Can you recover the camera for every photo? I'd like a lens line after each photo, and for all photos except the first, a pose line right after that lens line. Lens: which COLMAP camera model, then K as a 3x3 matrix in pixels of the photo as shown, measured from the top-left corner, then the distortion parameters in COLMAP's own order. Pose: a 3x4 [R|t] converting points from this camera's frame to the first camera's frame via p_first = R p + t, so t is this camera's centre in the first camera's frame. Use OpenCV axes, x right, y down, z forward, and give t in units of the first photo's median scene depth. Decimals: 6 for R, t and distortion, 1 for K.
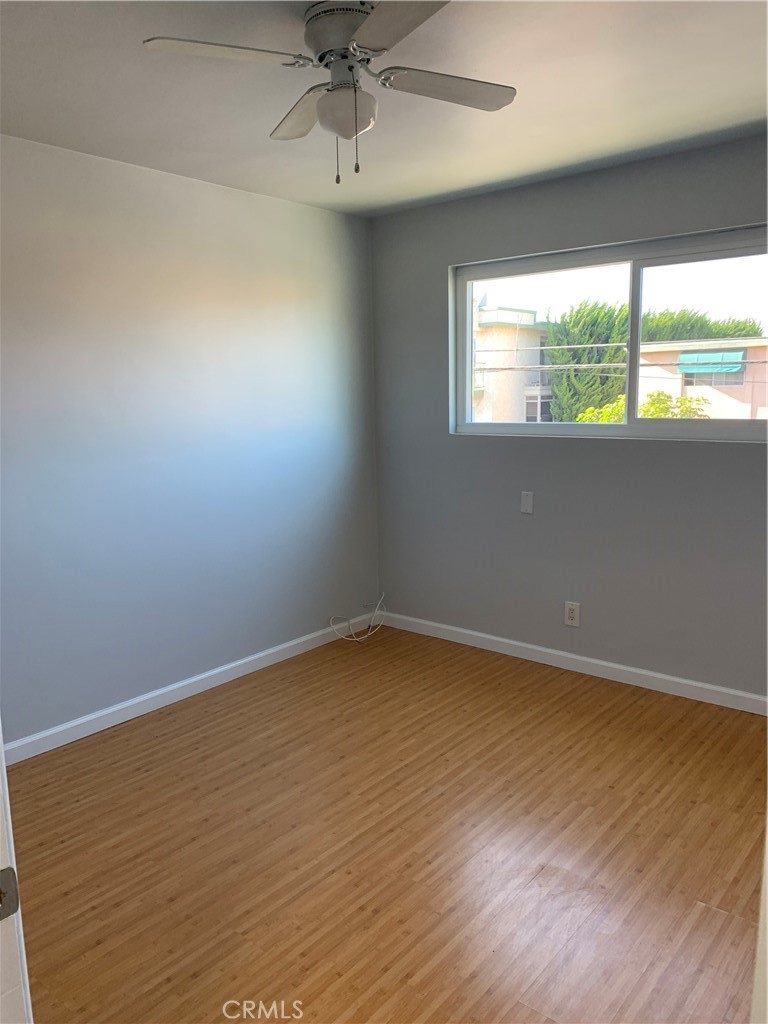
lens RADIAL K [[779.5, 0, 376.1], [0, 779.5, 512.3], [0, 0, 1]] dist [0.034661, -0.037197]
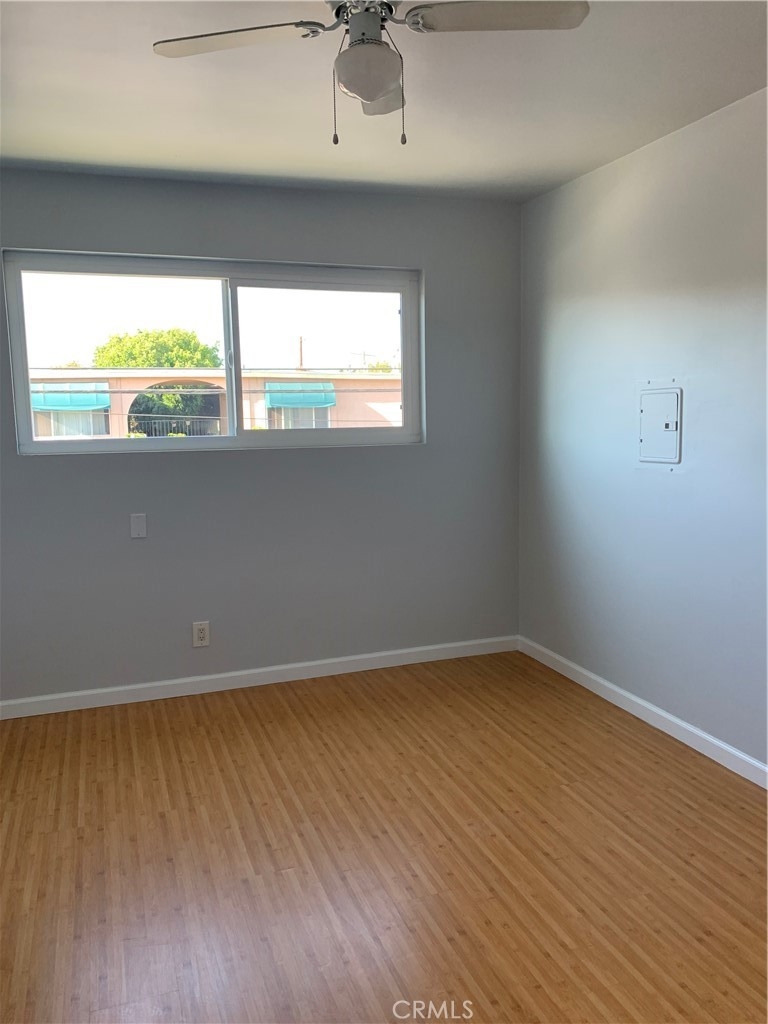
lens RADIAL K [[779.5, 0, 378.0], [0, 779.5, 505.4], [0, 0, 1]] dist [0.034661, -0.037197]
pose [[0.514813, -0.097647, 0.851724, -0.554675], [0.147039, 0.988827, 0.024489, -0.022624], [-0.844599, 0.112630, 0.523419, 0.372379]]
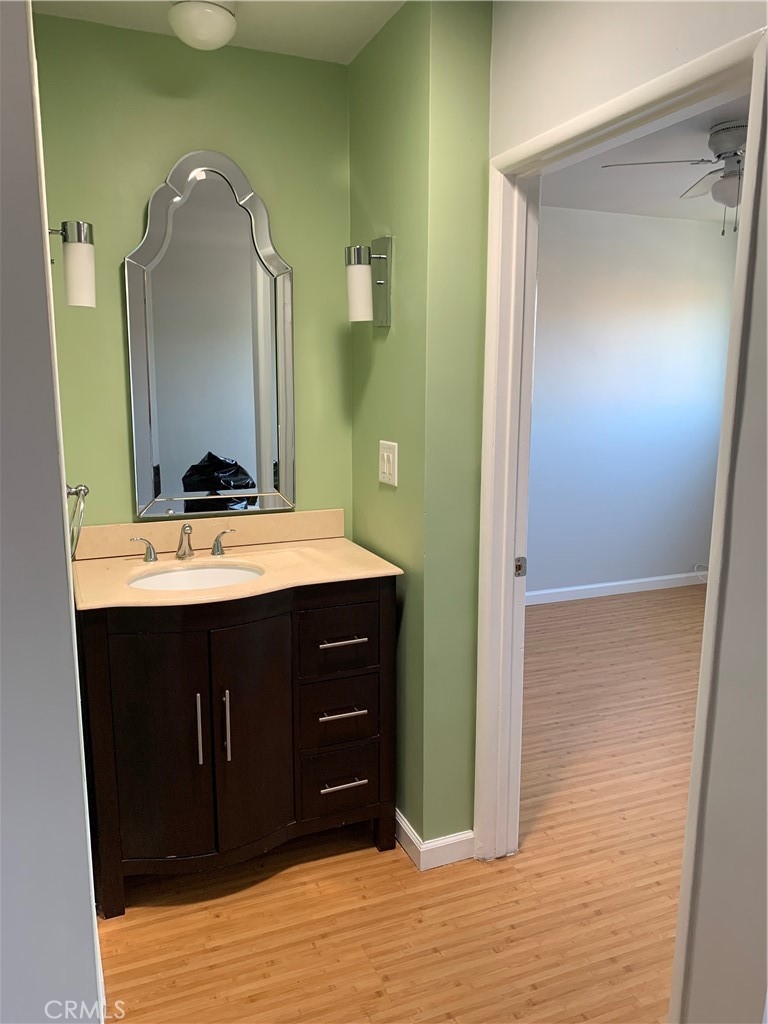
lens RADIAL K [[779.5, 0, 382.3], [0, 779.5, 505.8], [0, 0, 1]] dist [0.034661, -0.037197]
pose [[0.884971, 0.103941, -0.453898, 0.073630], [-0.096089, 0.994552, 0.040403, 0.061673], [0.455625, 0.007859, 0.890137, -0.413579]]
